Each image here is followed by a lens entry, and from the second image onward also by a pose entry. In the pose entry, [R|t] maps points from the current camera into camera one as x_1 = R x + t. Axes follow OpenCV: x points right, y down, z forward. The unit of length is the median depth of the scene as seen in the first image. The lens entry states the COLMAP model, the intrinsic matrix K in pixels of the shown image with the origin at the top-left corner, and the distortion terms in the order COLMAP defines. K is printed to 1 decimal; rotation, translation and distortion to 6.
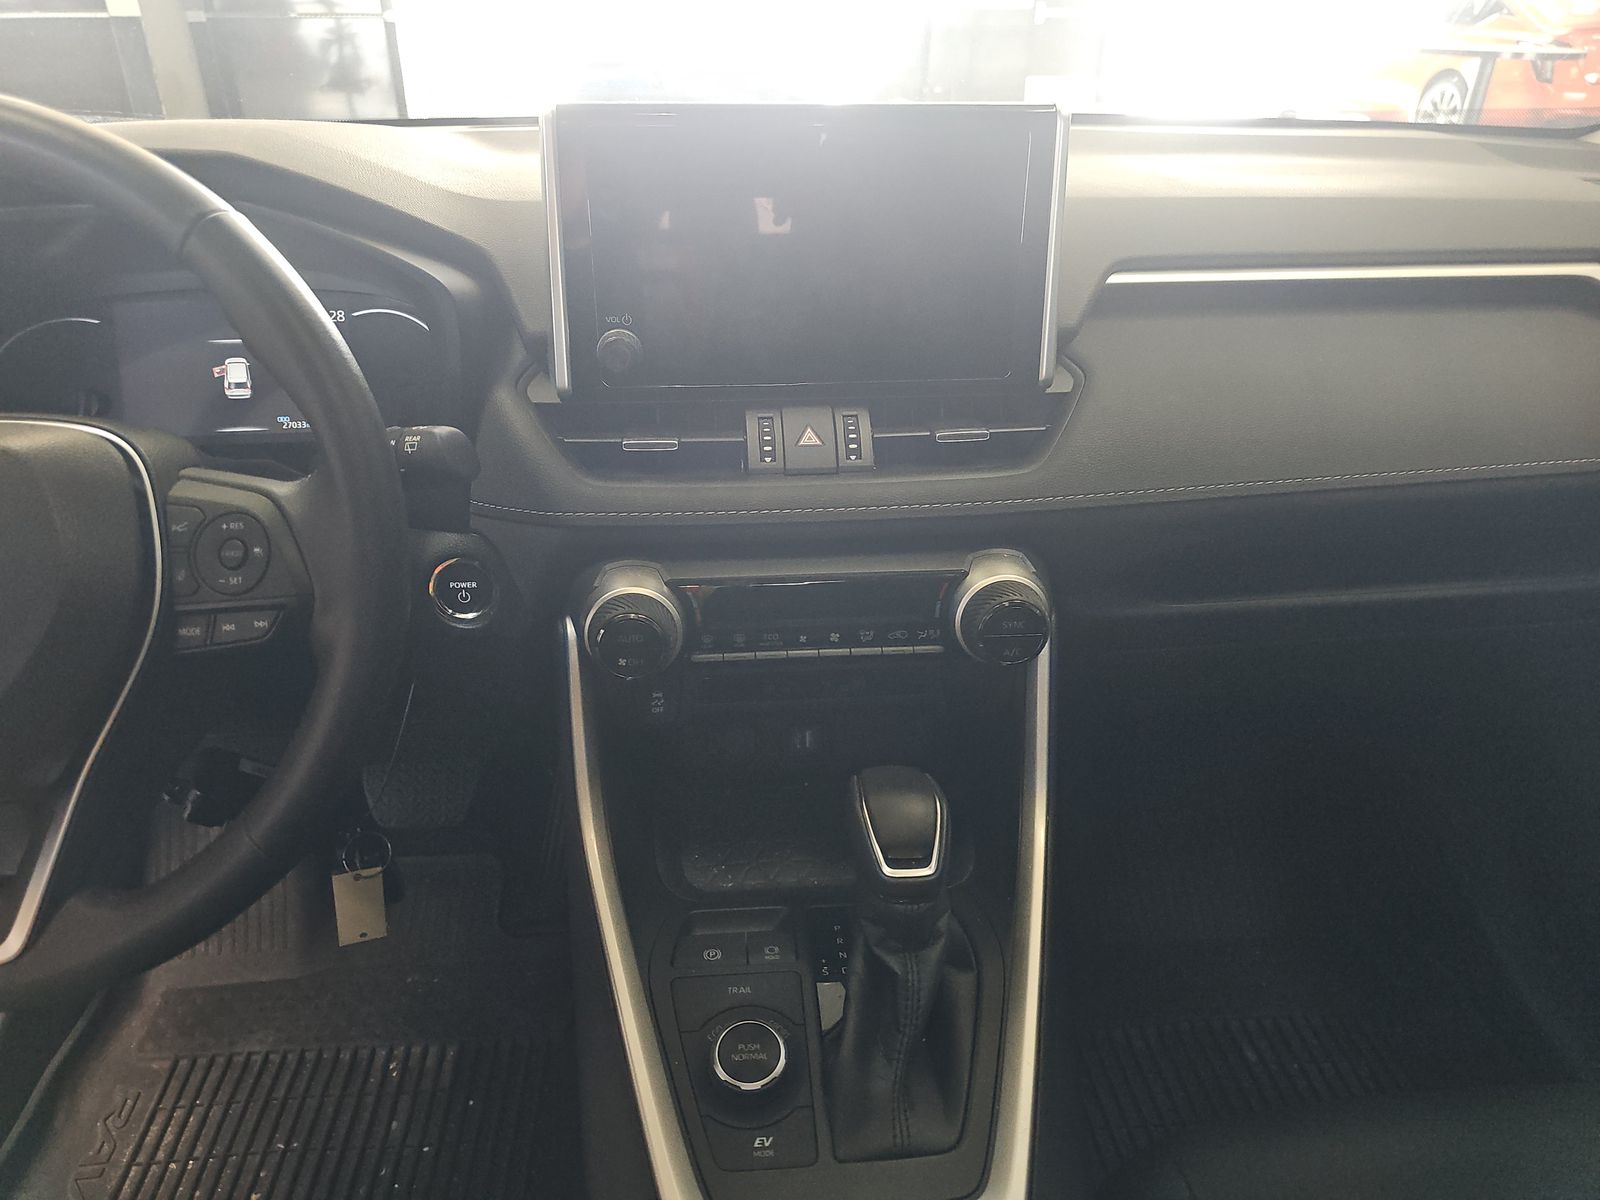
lens RADIAL K [[1024.1, 0, 805.1], [0, 1024.1, 595.8], [0, 0, 1]] dist [0.054189, -0.050239]
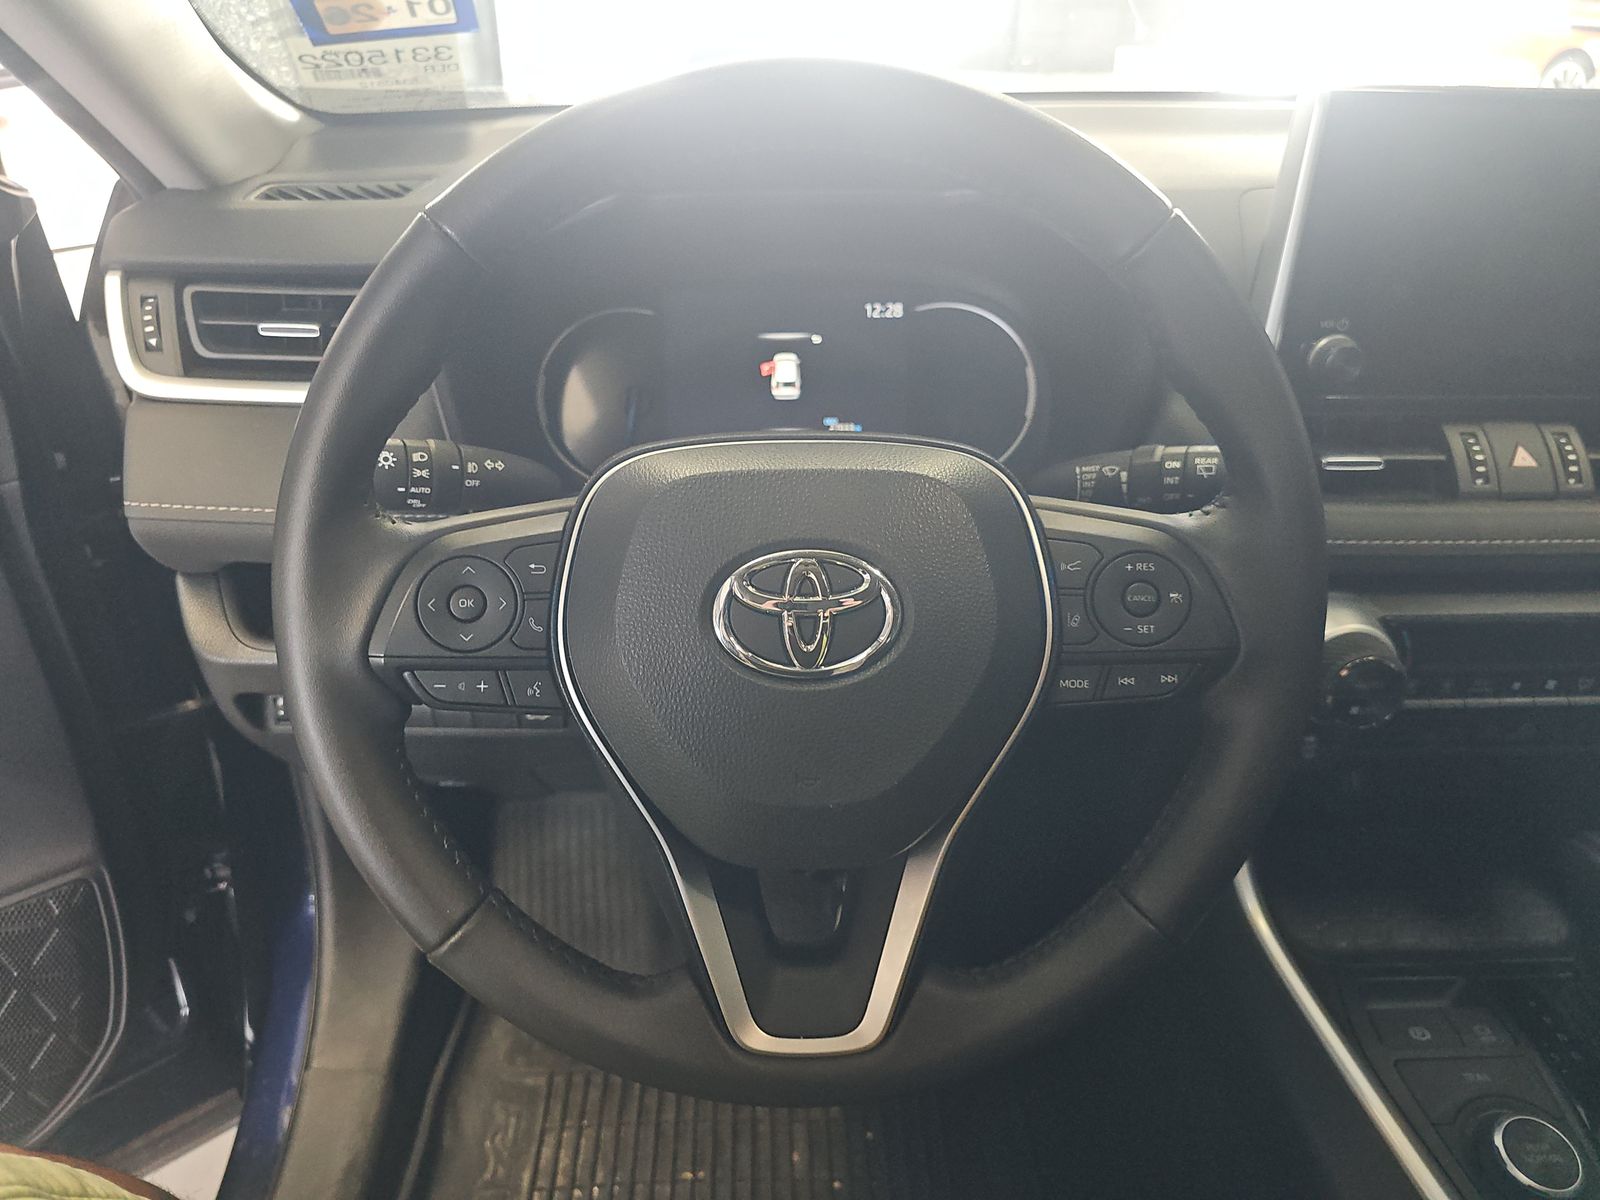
lens RADIAL K [[1033.7, 0, 800.0], [0, 1033.7, 600.0], [0, 0, 1]] dist [0.056106, -0.052065]
pose [[0.999502, 0.024293, -0.020156, -0.597562], [-0.023766, 0.999380, 0.025962, -0.040175], [0.020775, -0.025470, 0.999460, 0.079474]]
